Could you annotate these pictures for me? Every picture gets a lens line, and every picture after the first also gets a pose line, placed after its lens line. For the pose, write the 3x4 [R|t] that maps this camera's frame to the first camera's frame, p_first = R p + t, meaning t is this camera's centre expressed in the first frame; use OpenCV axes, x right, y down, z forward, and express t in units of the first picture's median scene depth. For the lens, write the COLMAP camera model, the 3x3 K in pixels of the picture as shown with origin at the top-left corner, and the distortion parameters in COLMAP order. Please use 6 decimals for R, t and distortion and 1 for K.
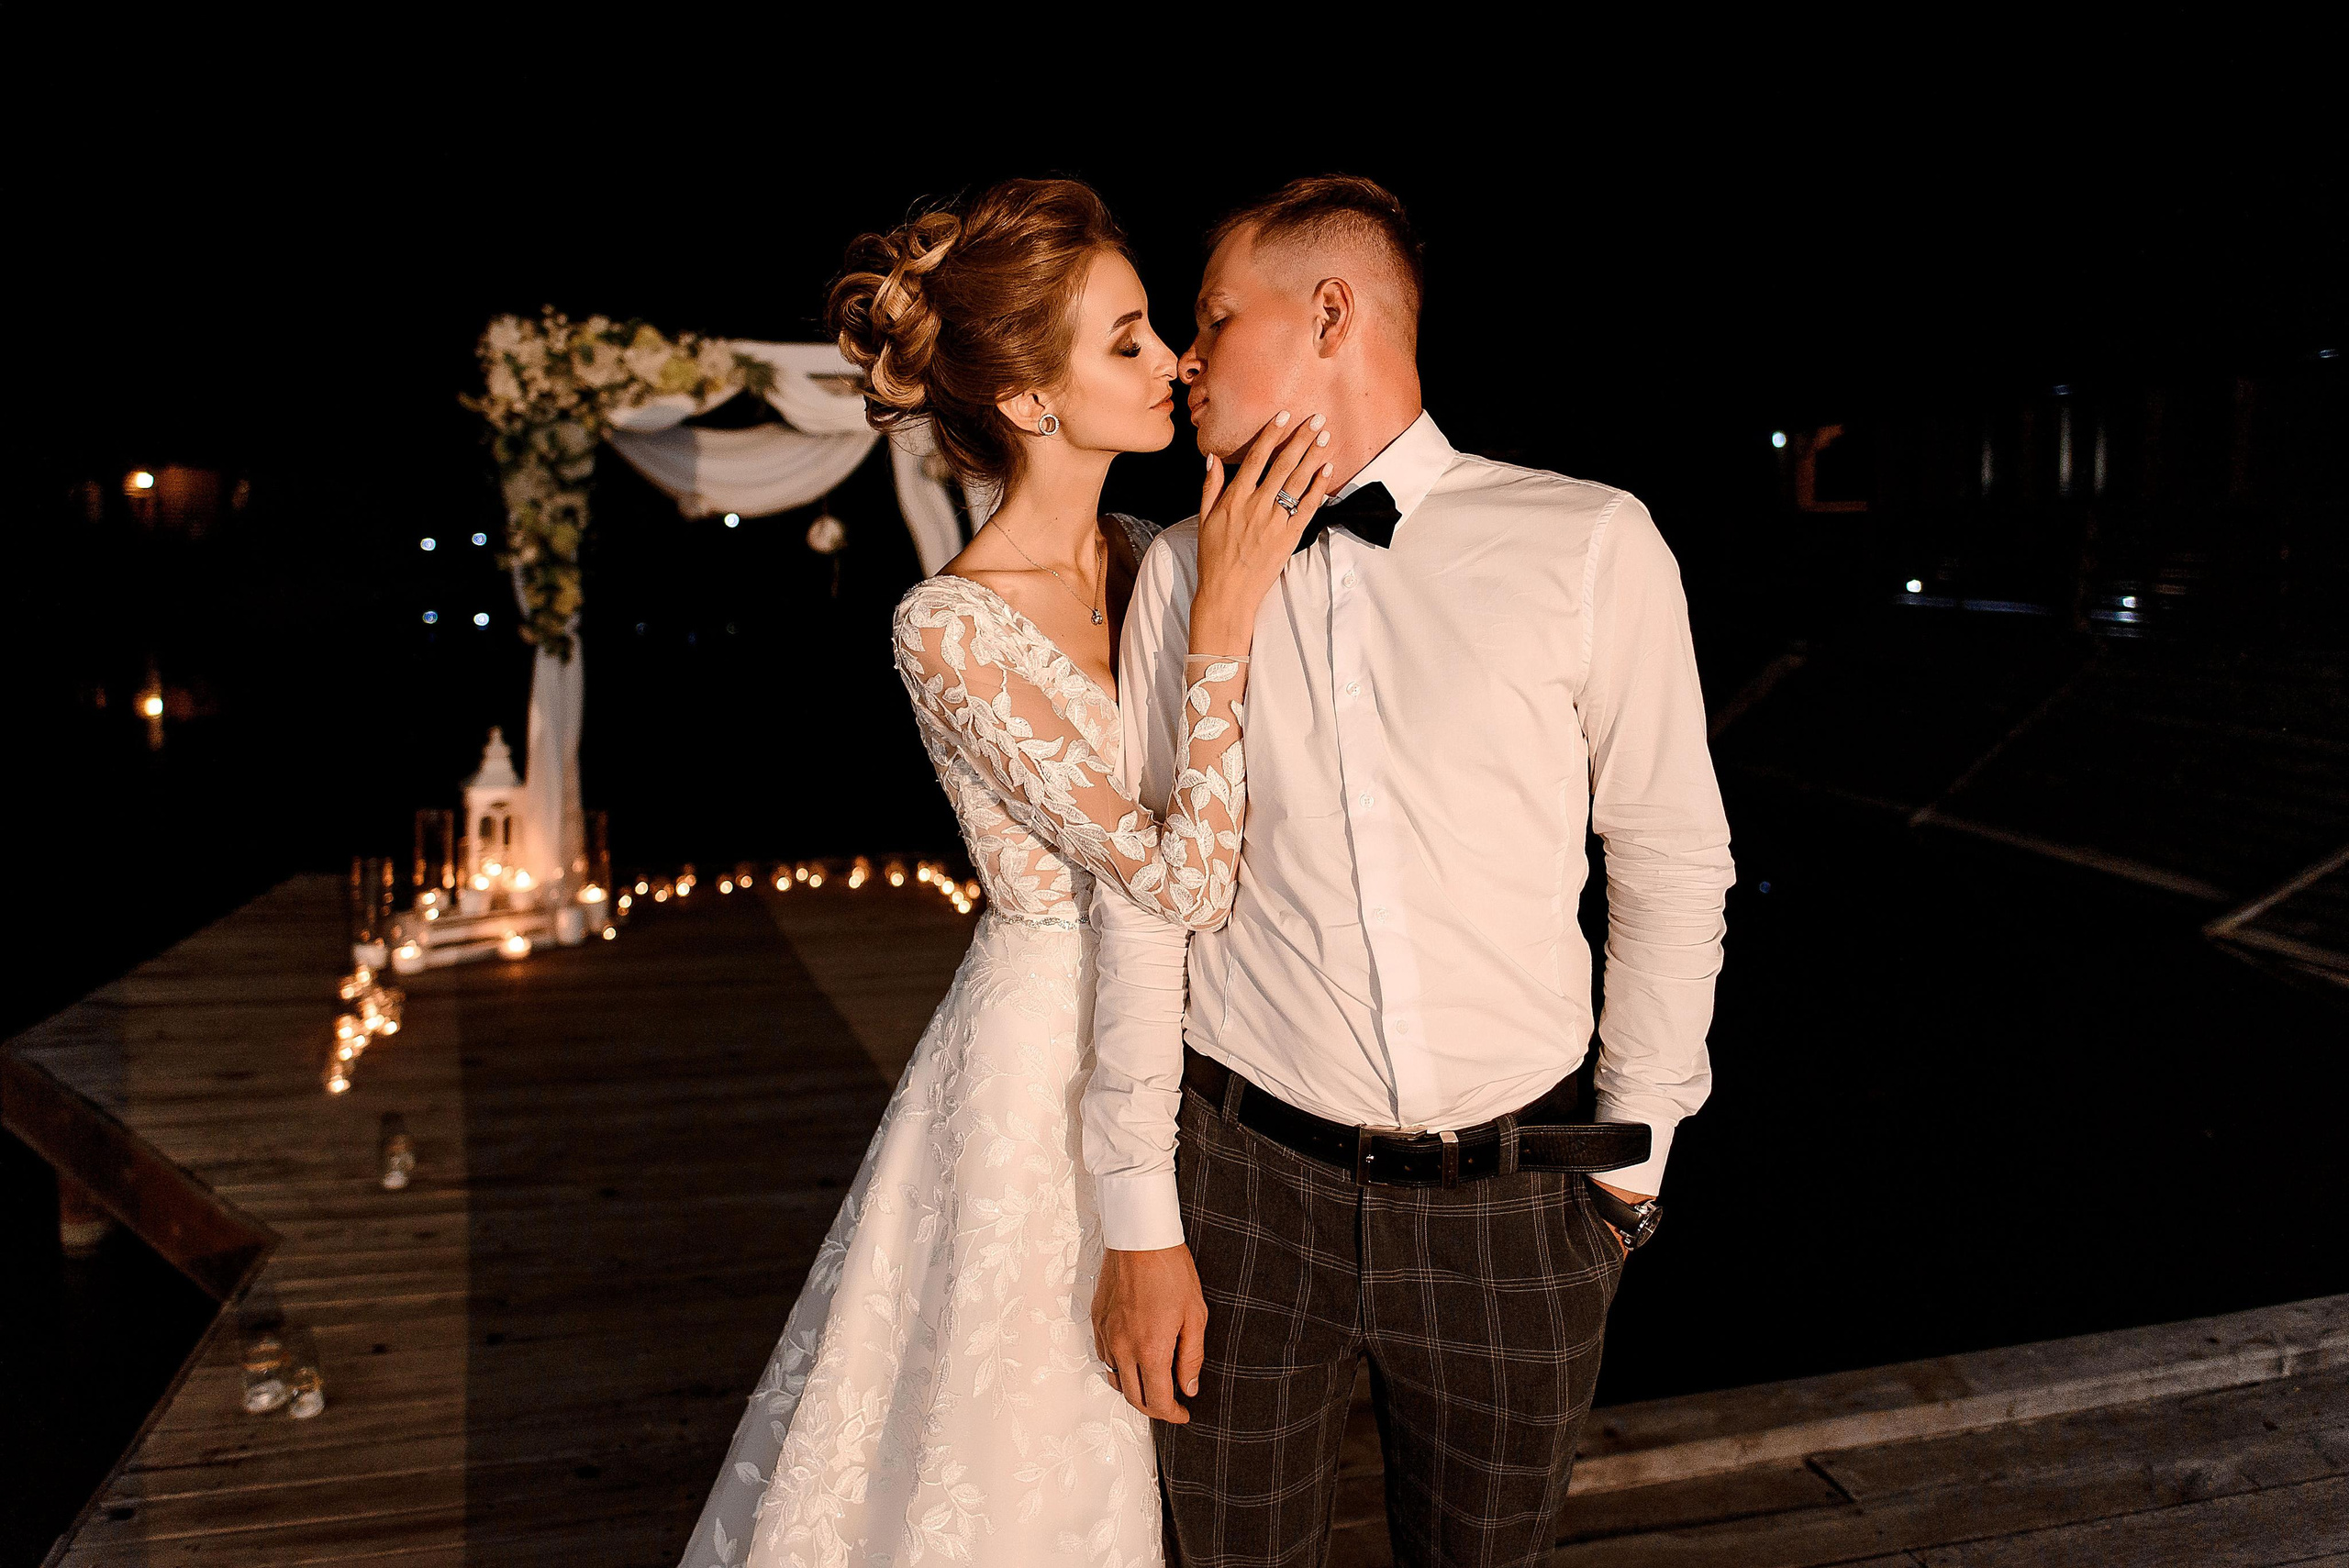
lens RADIAL K [[1722.9, 0, 1106.5], [0, 1722.9, 643.8], [0, 0, 1]] dist [-0.035058, 0.001262]
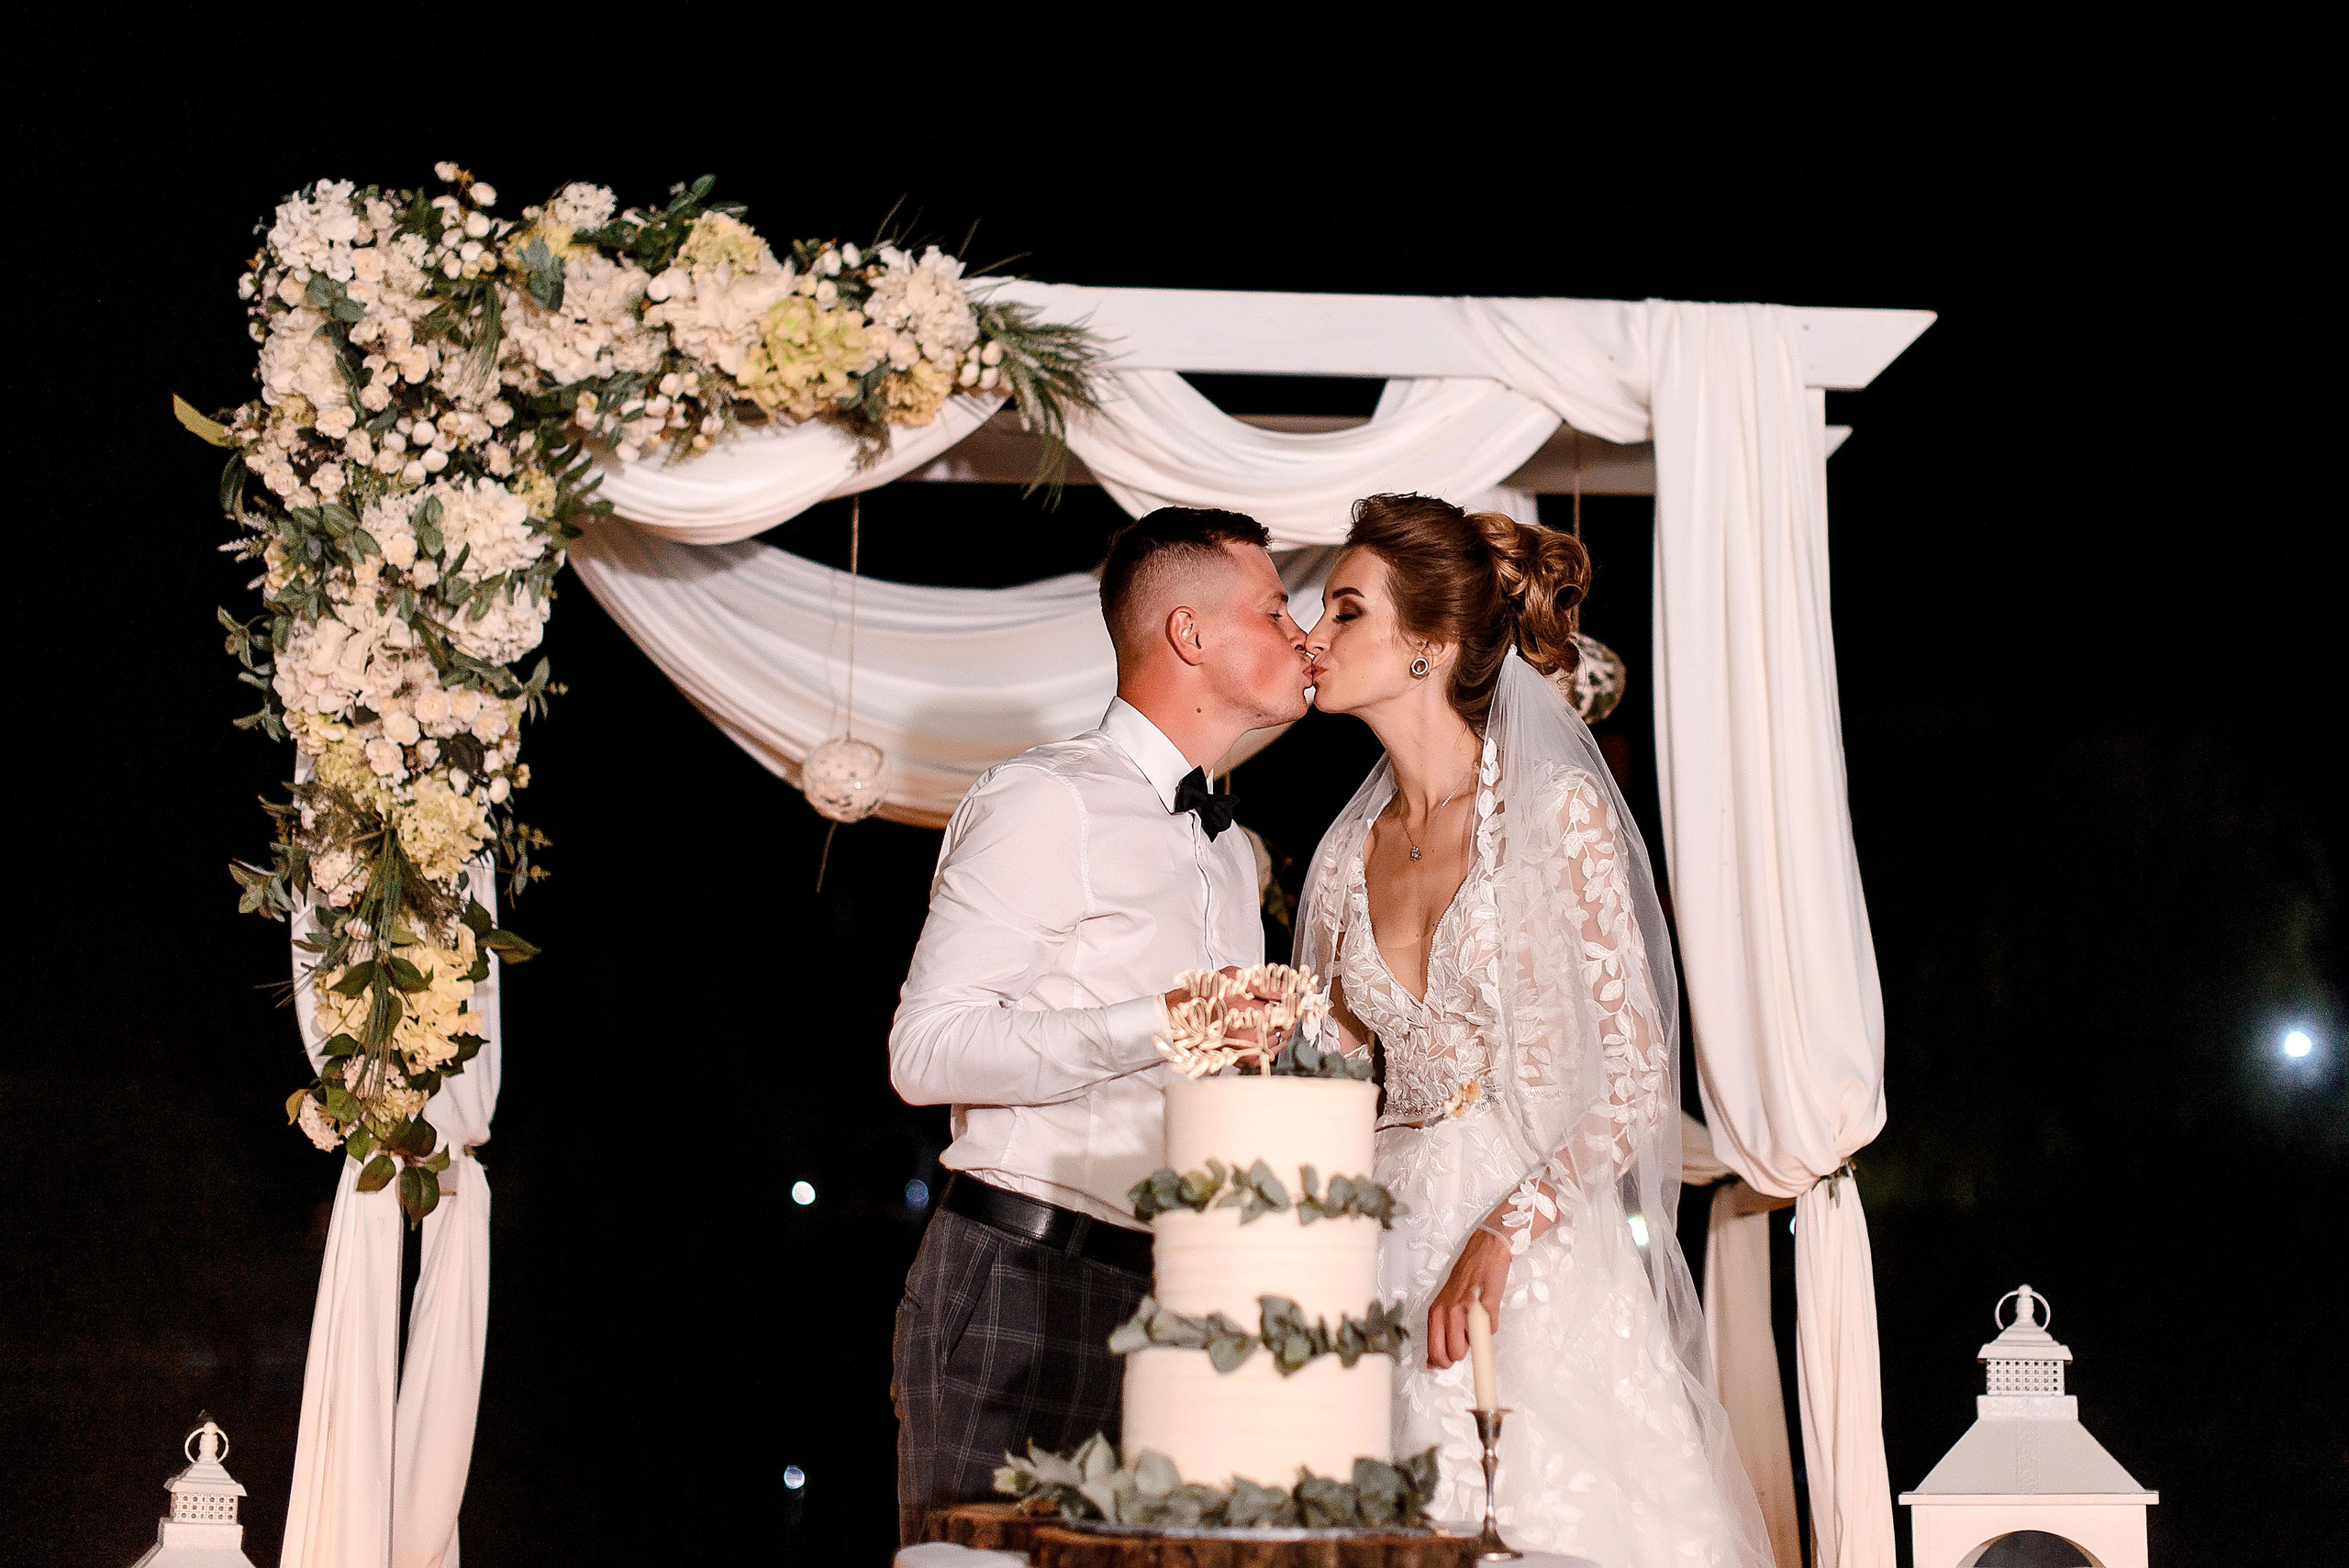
lens RADIAL K [[3740.2, 0, 1308.0], [0, 3740.2, 696.7], [0, 0, 1]] dist [-0.076983, 0.000000]
pose [[0.991031, -0.001903, -0.133619, -0.055133], [-0.028241, 0.974332, -0.223338, 0.069080], [0.130615, 0.225108, 0.965539, 0.325164]]
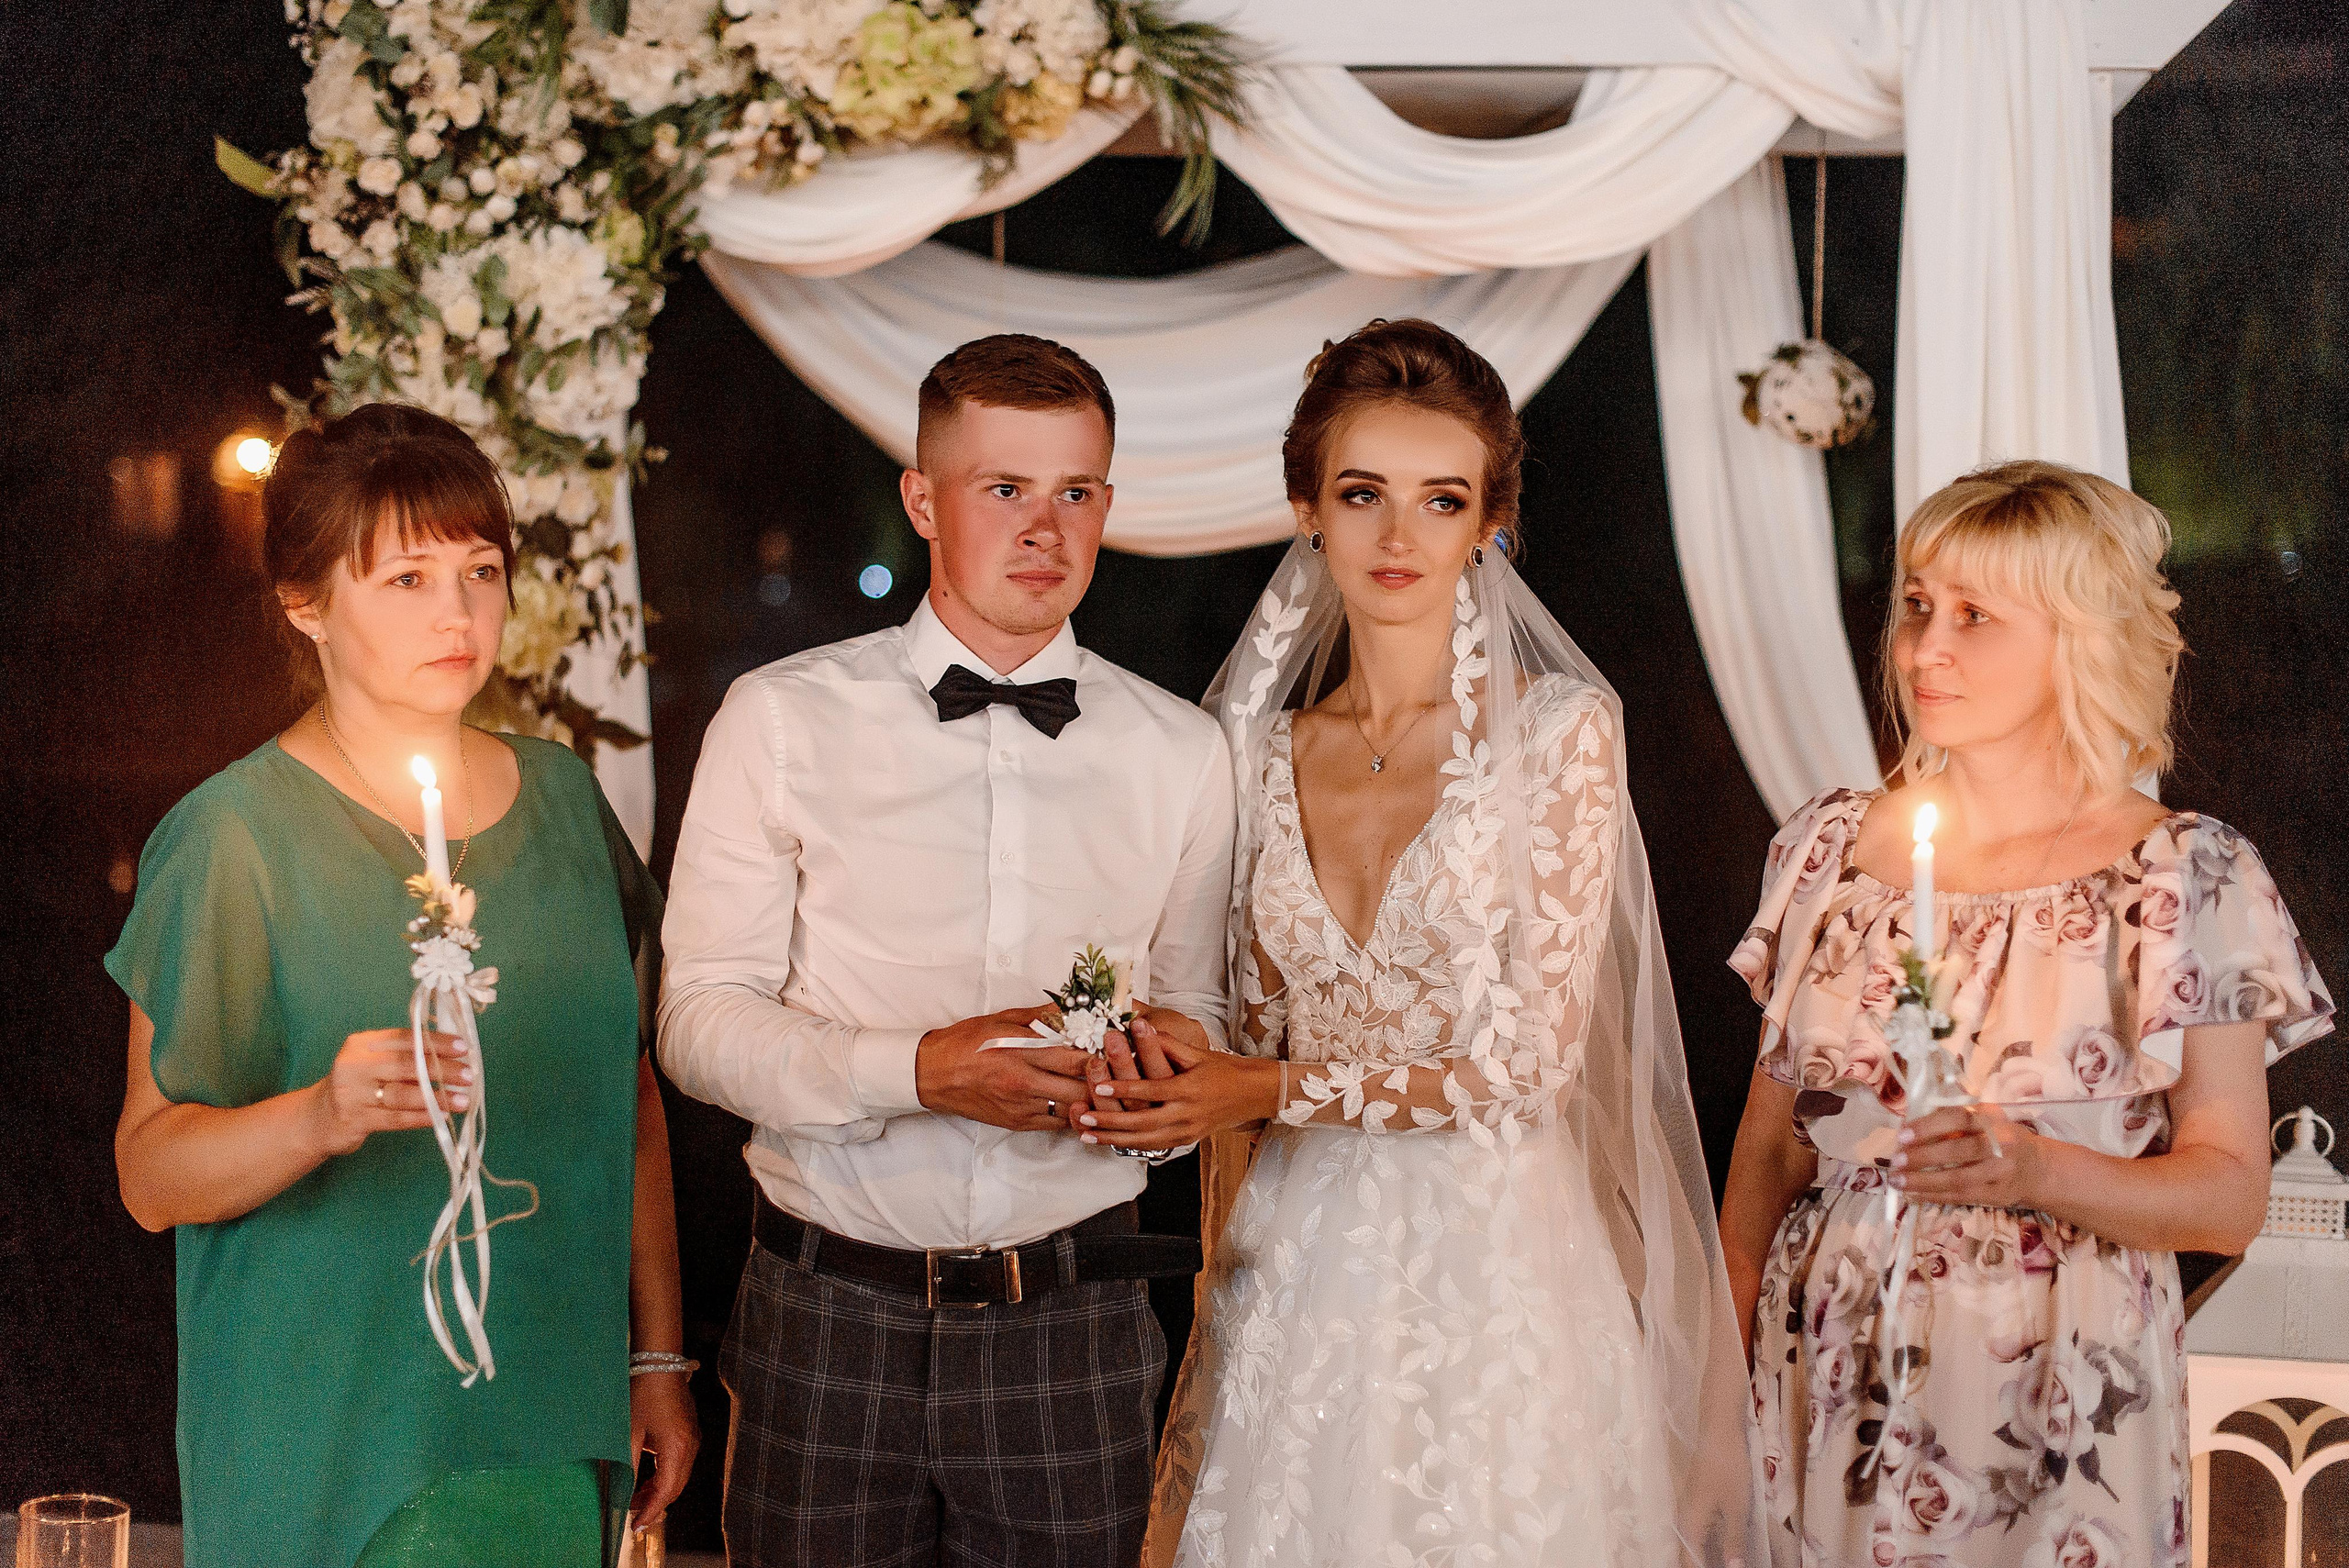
lens RADIAL K [[3509.9, 0, 1195.3], [0, 3509.9, 811.0], [0, 0, 1]] dist [-0.081202, 0.000000]
pose [[0.962363, 0.036218, -0.269343, -0.038019], [-0.037178, 0.999307, 0.001536, -0.033440], [0.269212, 0.008536, 0.963043, 0.443045]]
